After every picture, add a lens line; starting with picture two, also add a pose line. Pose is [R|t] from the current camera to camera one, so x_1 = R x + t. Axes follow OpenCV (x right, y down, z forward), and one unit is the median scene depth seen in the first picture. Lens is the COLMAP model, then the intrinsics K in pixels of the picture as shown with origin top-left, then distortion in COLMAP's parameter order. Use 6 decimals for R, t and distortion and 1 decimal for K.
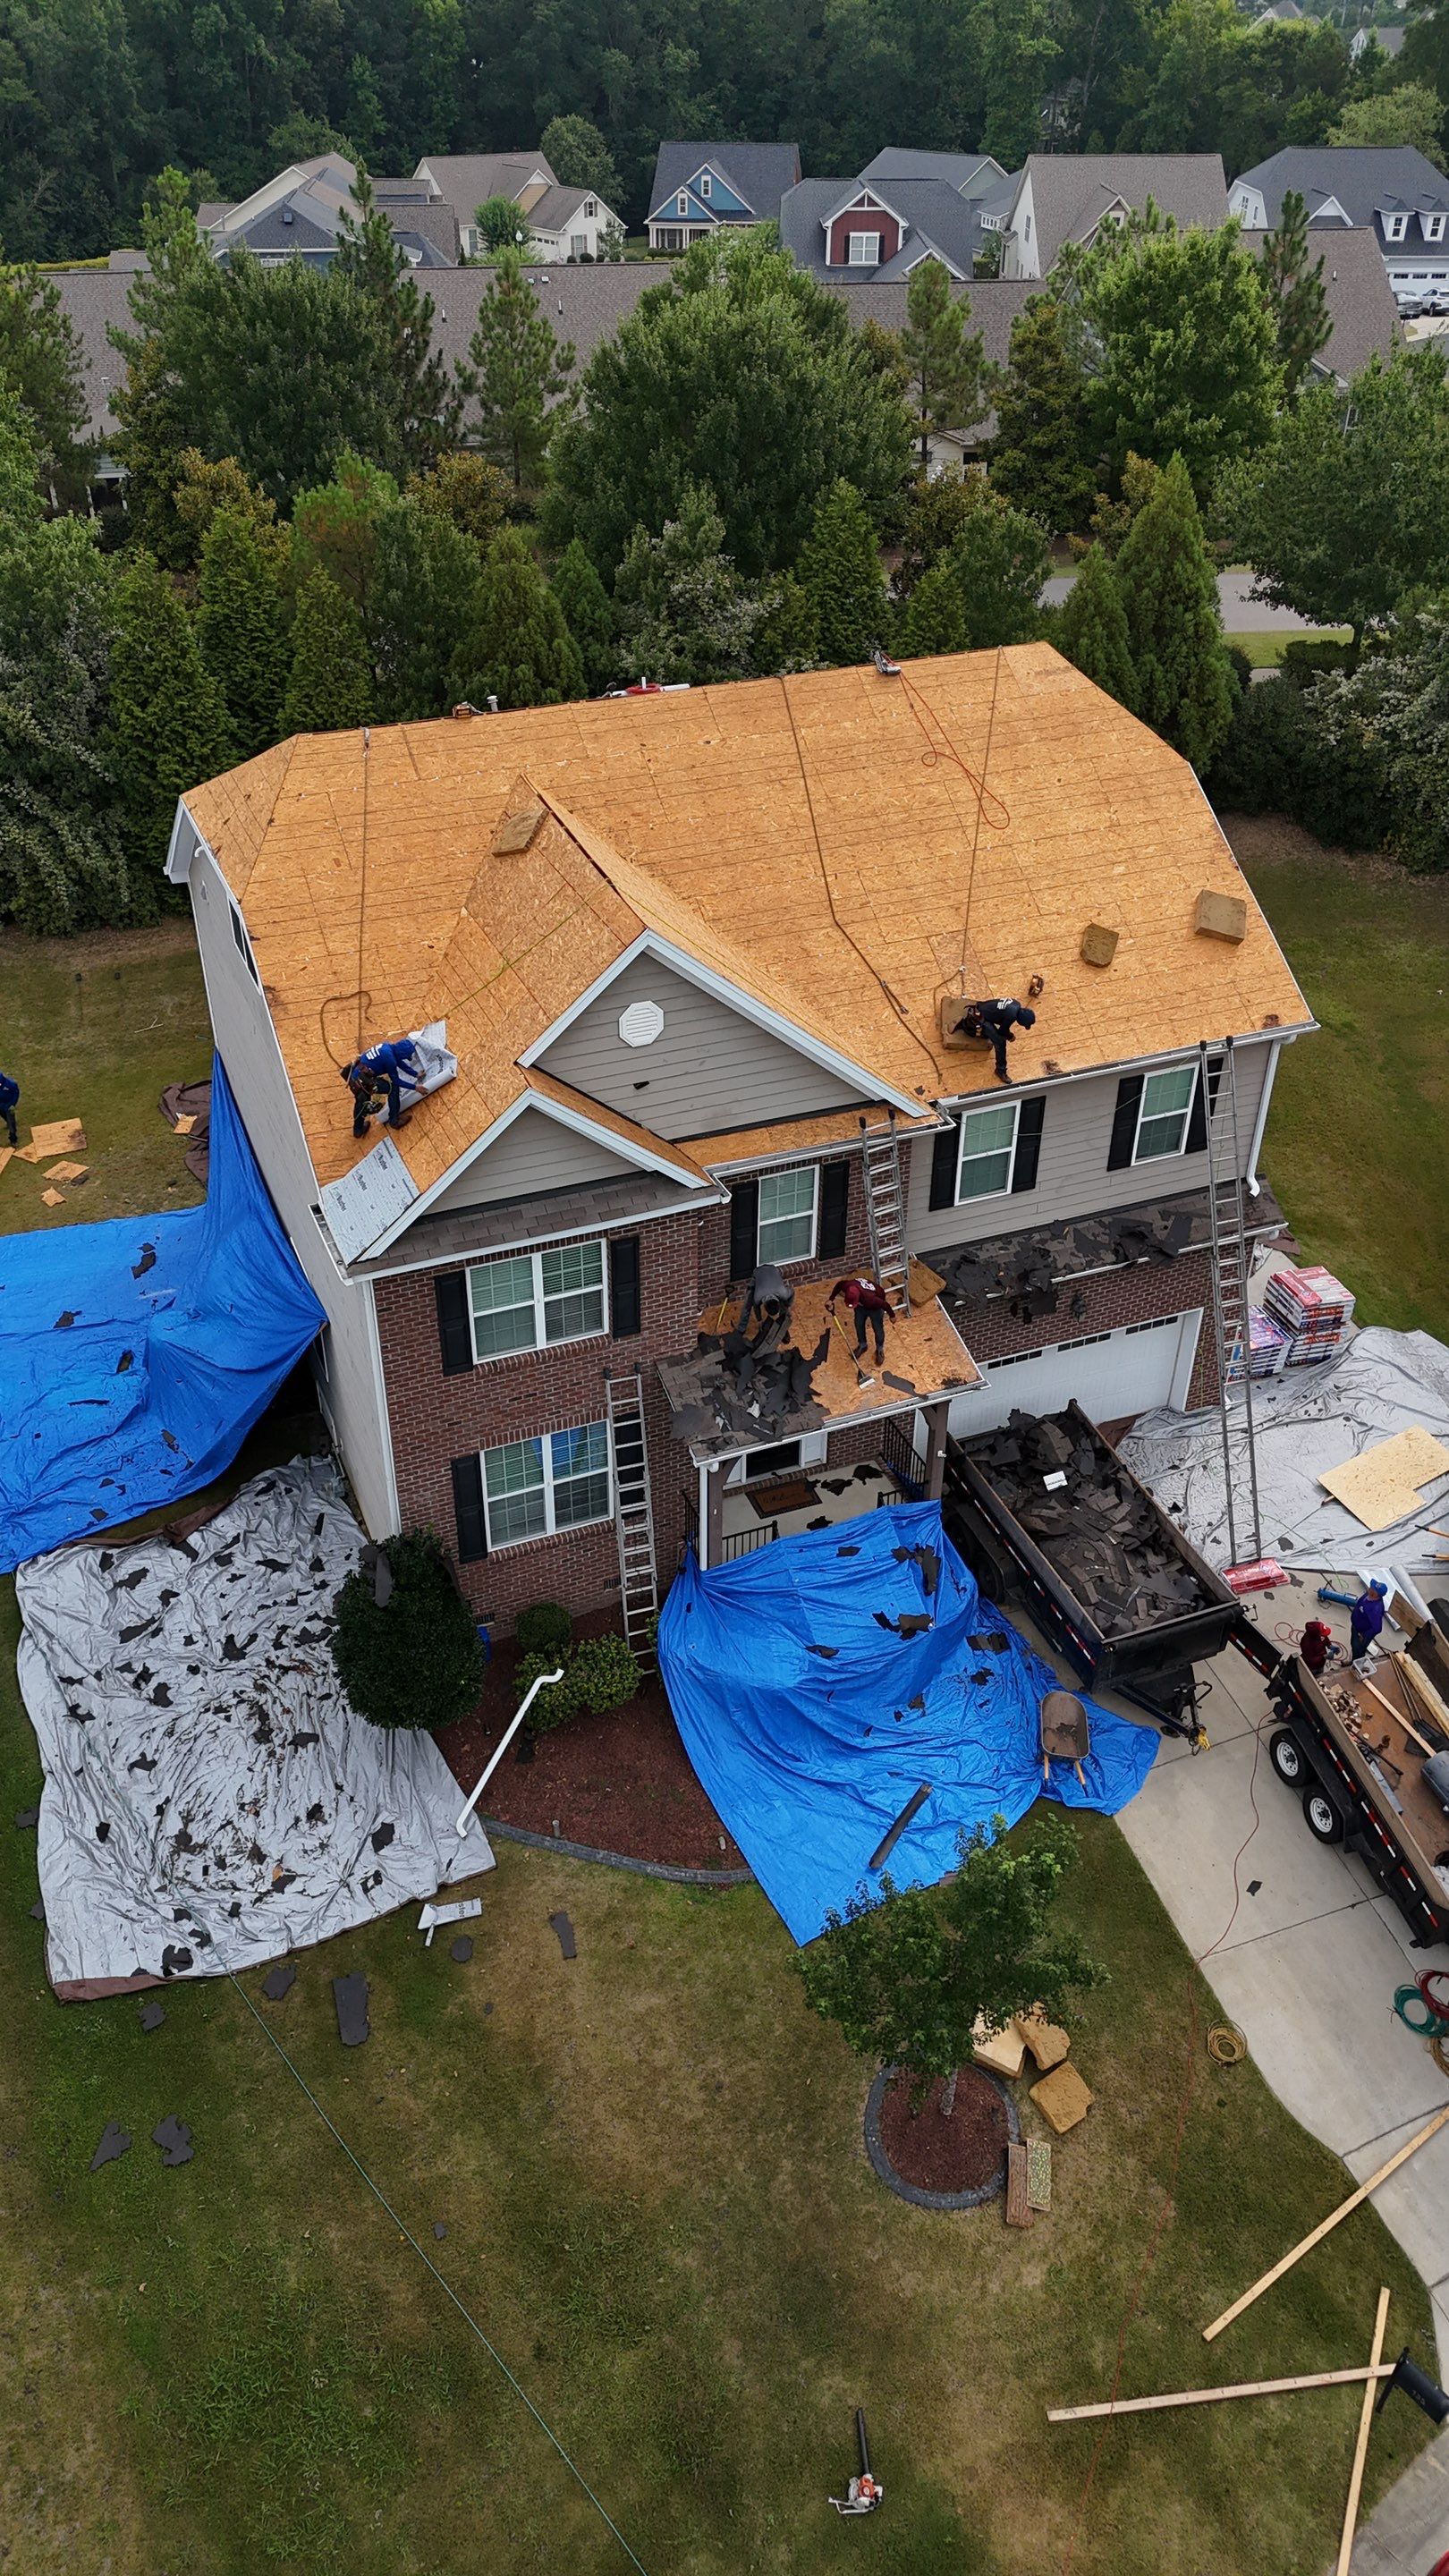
lens RADIAL K [[1922.9, 0, 722.8], [0, 1922.9, 1286.1], [0, 0, 1]] dist [0.045104, -0.007865]
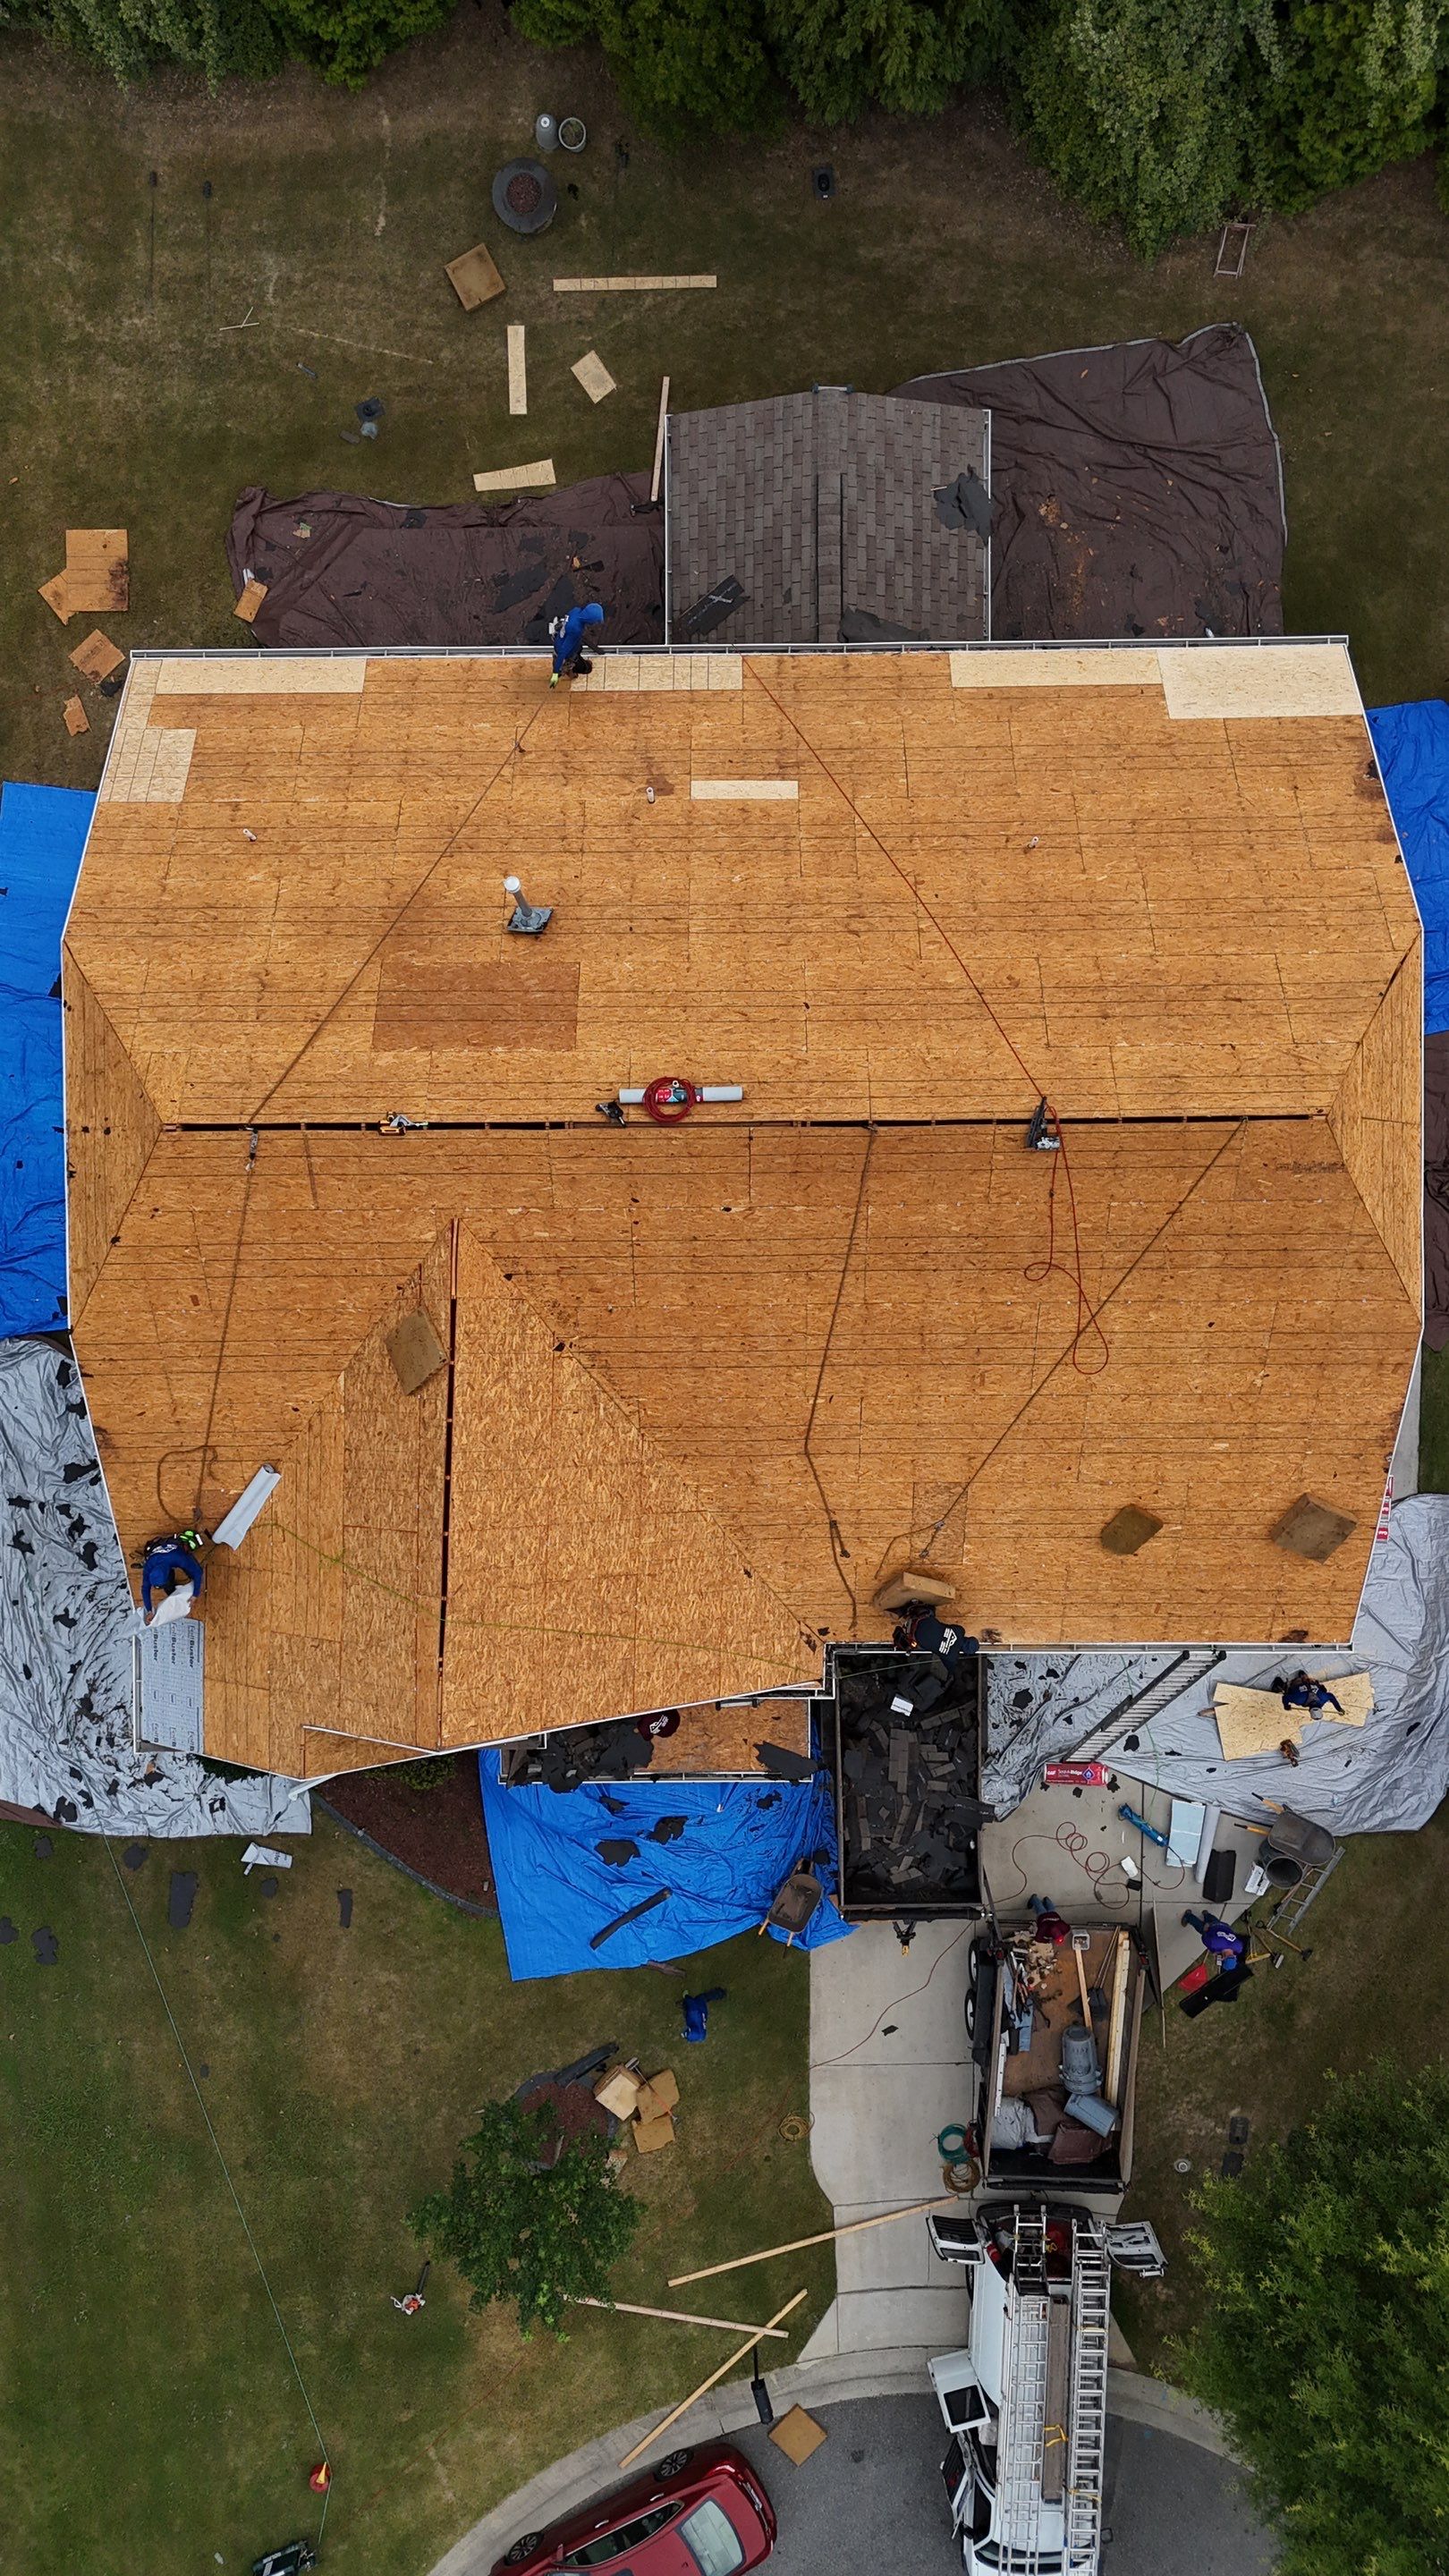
lens RADIAL K [[1922.9, 0, 728.7], [0, 1922.9, 1288.2], [0, 0, 1]] dist [0.045104, -0.007865]
pose [[0.927435, 0.373895, -0.008228, 0.010994], [-0.203658, 0.523377, 0.827406, -0.964219], [0.313669, -0.765689, 0.561544, 0.646594]]
